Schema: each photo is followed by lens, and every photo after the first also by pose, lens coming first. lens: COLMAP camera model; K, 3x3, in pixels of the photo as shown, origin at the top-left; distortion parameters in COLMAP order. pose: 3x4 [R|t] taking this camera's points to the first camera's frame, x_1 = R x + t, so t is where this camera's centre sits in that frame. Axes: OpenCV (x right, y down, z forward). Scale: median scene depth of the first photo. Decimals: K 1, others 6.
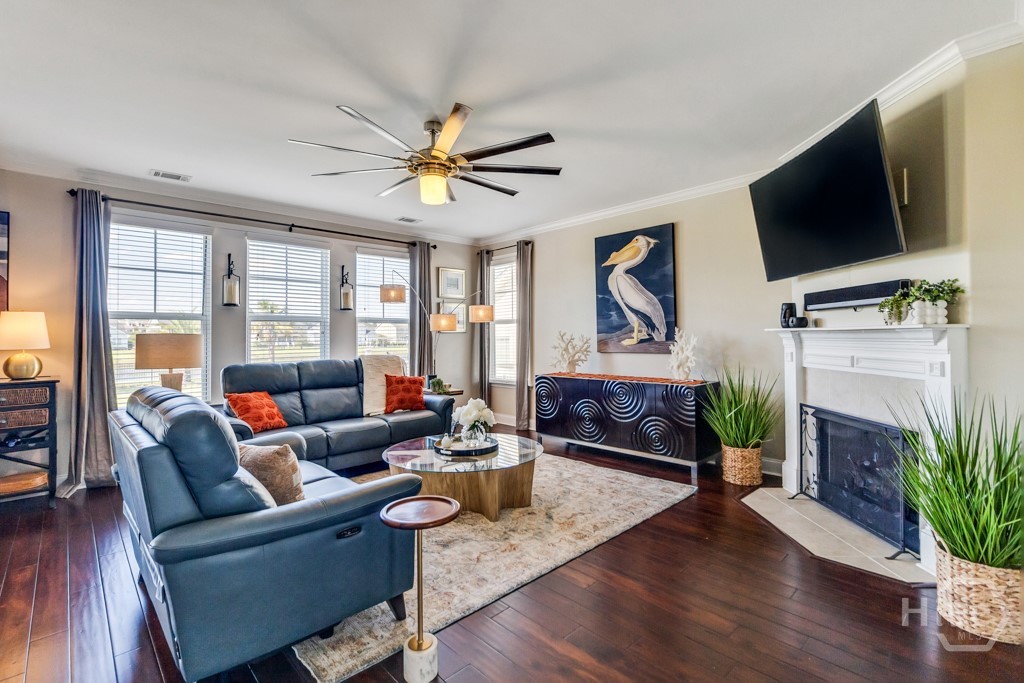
lens RADIAL K [[470.6, 0, 507.3], [0, 470.6, 327.3], [0, 0, 1]] dist [0.001313, 0.000388]
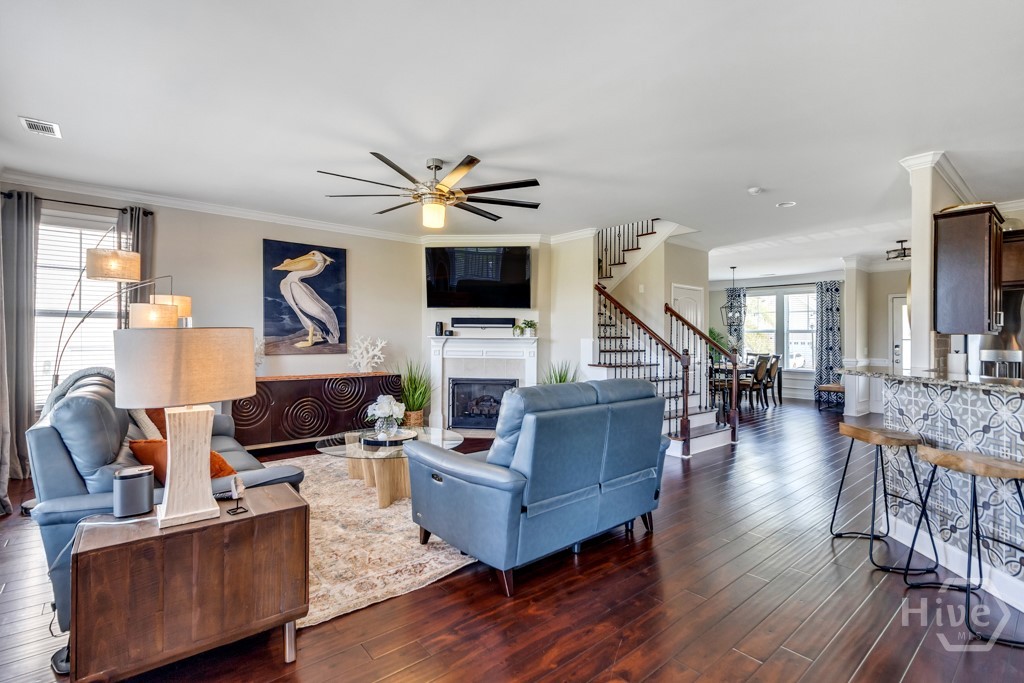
lens RADIAL K [[470.6, 0, 508.6], [0, 470.6, 334.0], [0, 0, 1]] dist [0.001313, 0.000388]
pose [[0.060929, 0.020316, 0.997935, -0.842347], [-0.028834, 0.999411, -0.018586, 0.014091], [-0.997726, -0.027642, 0.061479, 0.469238]]
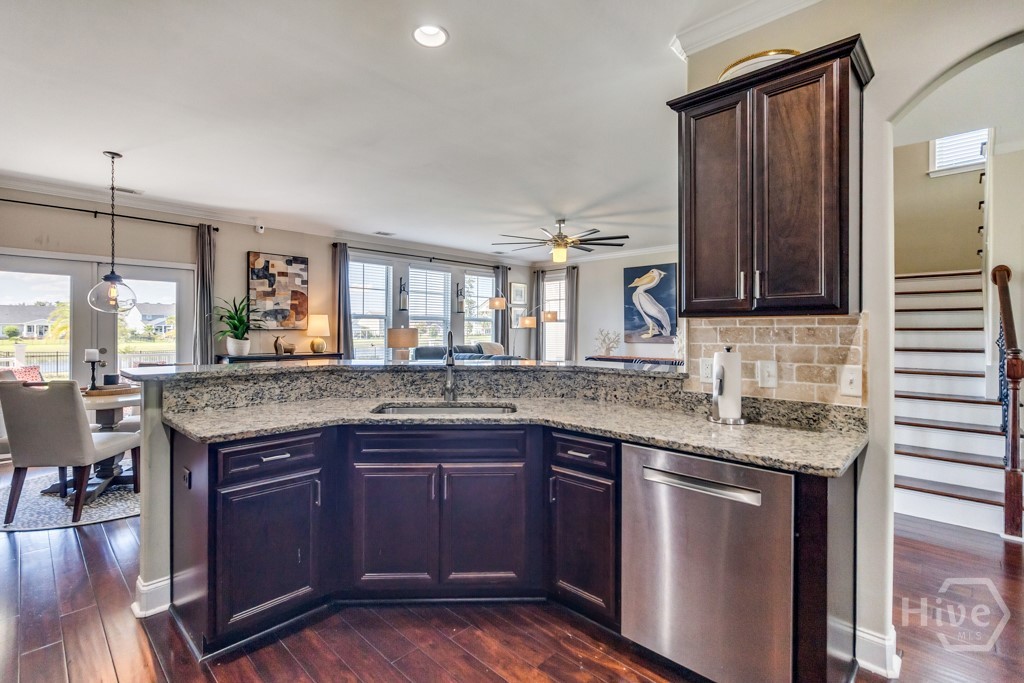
lens RADIAL K [[470.6, 0, 507.5], [0, 470.6, 330.6], [0, 0, 1]] dist [0.001313, 0.000388]
pose [[0.998860, 0.012084, 0.046184, -0.289528], [-0.013044, 0.999704, 0.020527, -0.014039], [-0.045922, -0.021106, 0.998722, -0.576187]]
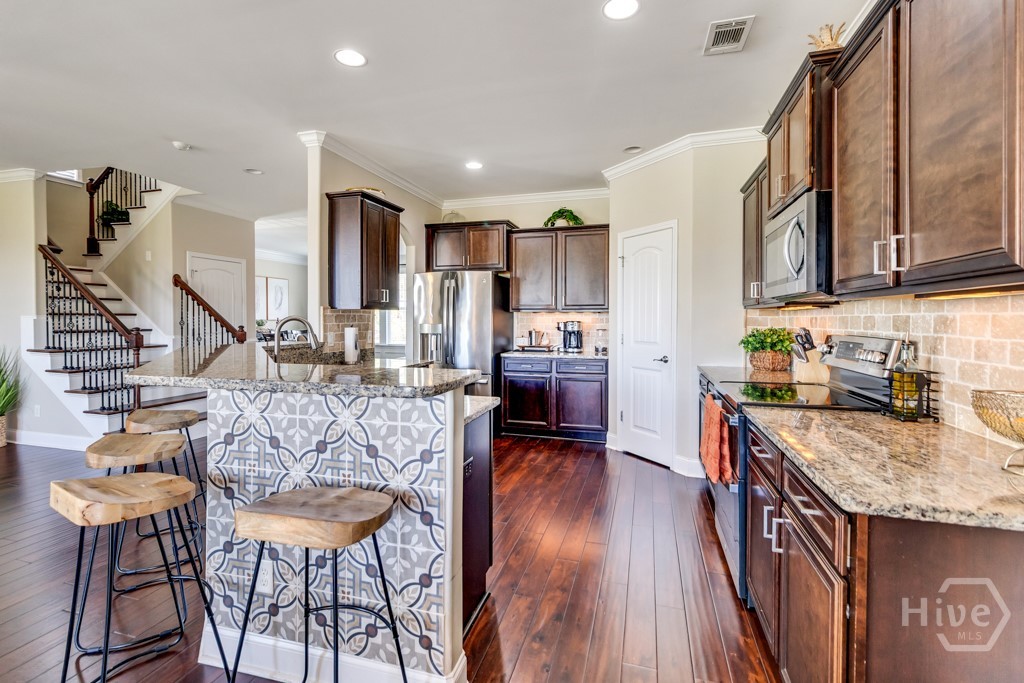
lens RADIAL K [[470.6, 0, 504.4], [0, 470.6, 325.0], [0, 0, 1]] dist [0.001313, 0.000388]
pose [[-0.496844, -0.003270, 0.867834, -0.878121], [-0.013925, 0.999894, -0.004205, 0.006329], [-0.867728, -0.014174, -0.496837, -0.010321]]
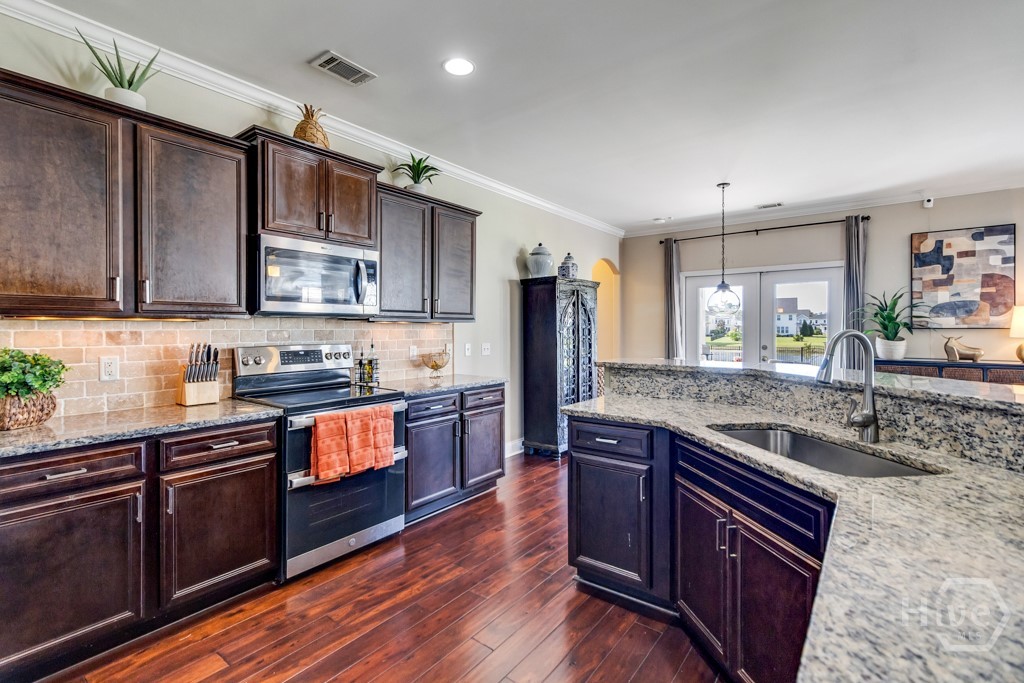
lens RADIAL K [[470.6, 0, 506.8], [0, 470.6, 331.2], [0, 0, 1]] dist [0.001313, 0.000388]
pose [[0.153763, 0.012747, -0.988025, -0.046296], [0.020816, 0.999653, 0.016136, -0.011417], [0.987888, -0.023047, 0.153445, -0.348342]]
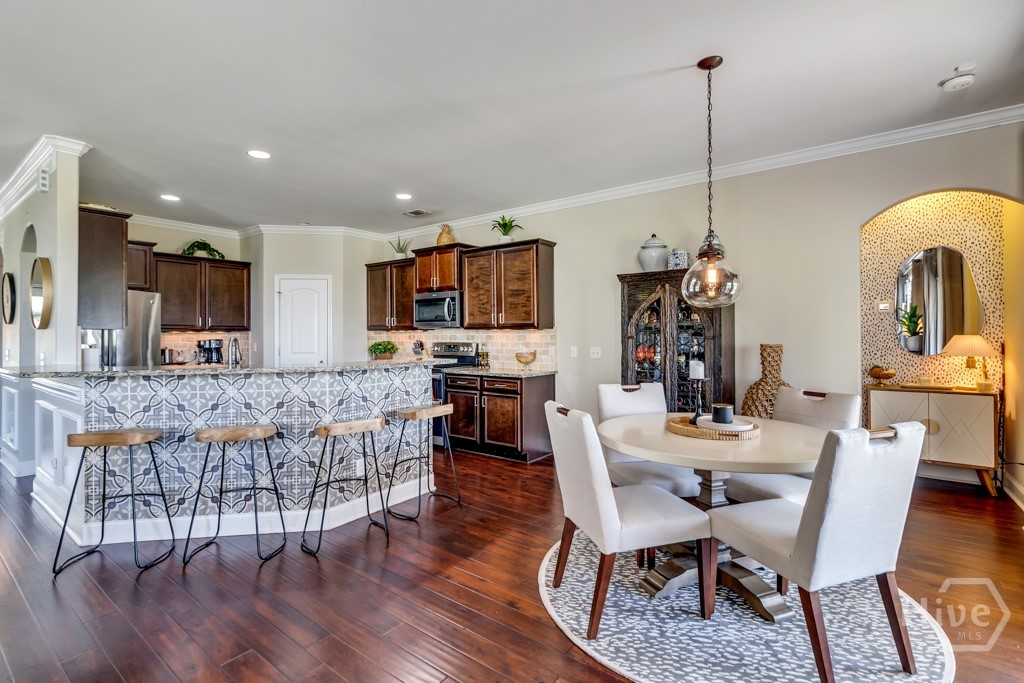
lens RADIAL K [[470.6, 0, 508.9], [0, 470.6, 333.7], [0, 0, 1]] dist [0.001313, 0.000388]
pose [[-0.985887, 0.014427, -0.166789, -0.602739], [0.018013, 0.999638, -0.020006, 0.014263], [0.166440, -0.022728, -0.985790, 0.658481]]
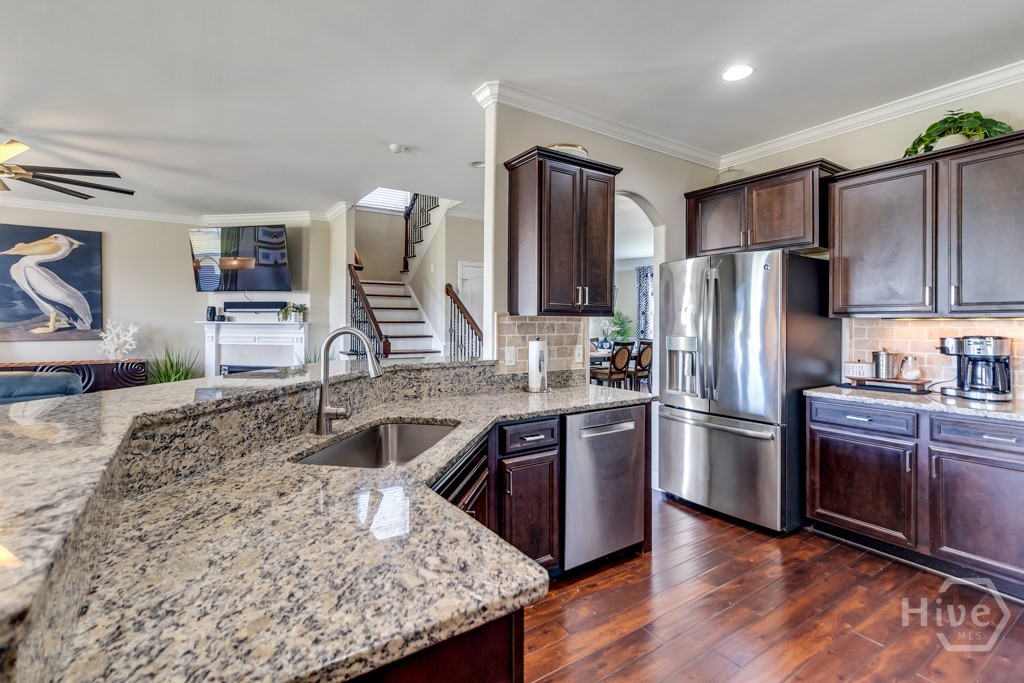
lens RADIAL K [[470.6, 0, 508.8], [0, 470.6, 321.8], [0, 0, 1]] dist [0.001313, 0.000388]
pose [[0.170098, 0.013895, 0.985329, -0.641909], [-0.025738, 0.999622, -0.009653, -0.005875], [-0.985091, -0.023719, 0.170391, -0.238933]]
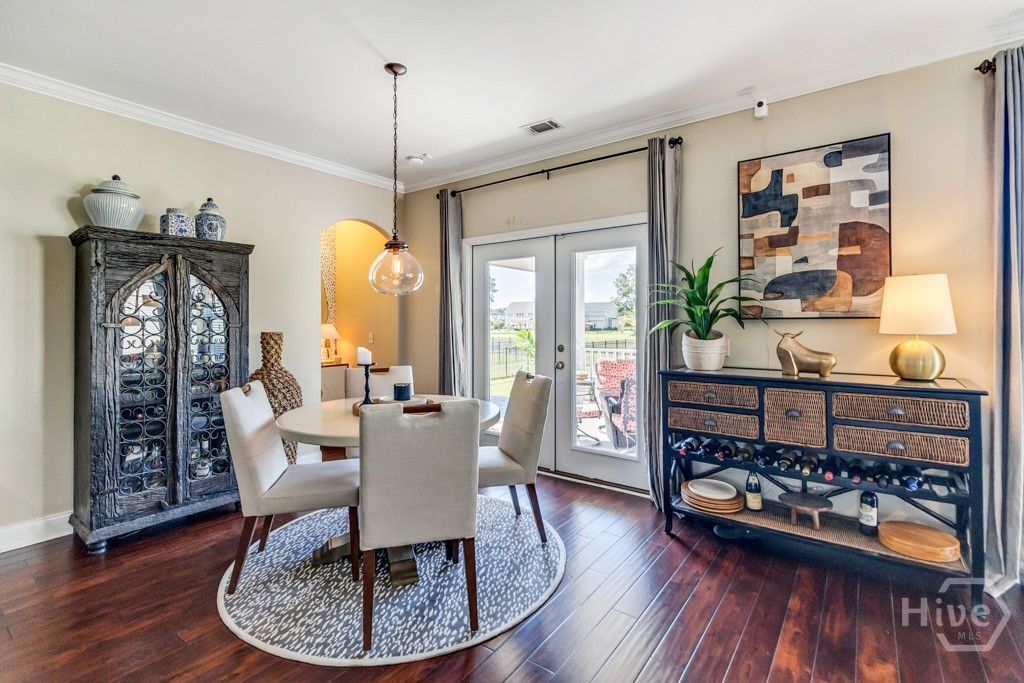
lens RADIAL K [[470.6, 0, 511.6], [0, 470.6, 319.6], [0, 0, 1]] dist [0.001313, 0.000388]
pose [[0.169180, 0.000710, -0.985585, -0.350707], [0.022145, 0.999745, 0.004522, 0.008345], [0.985336, -0.022591, 0.169121, 0.249383]]
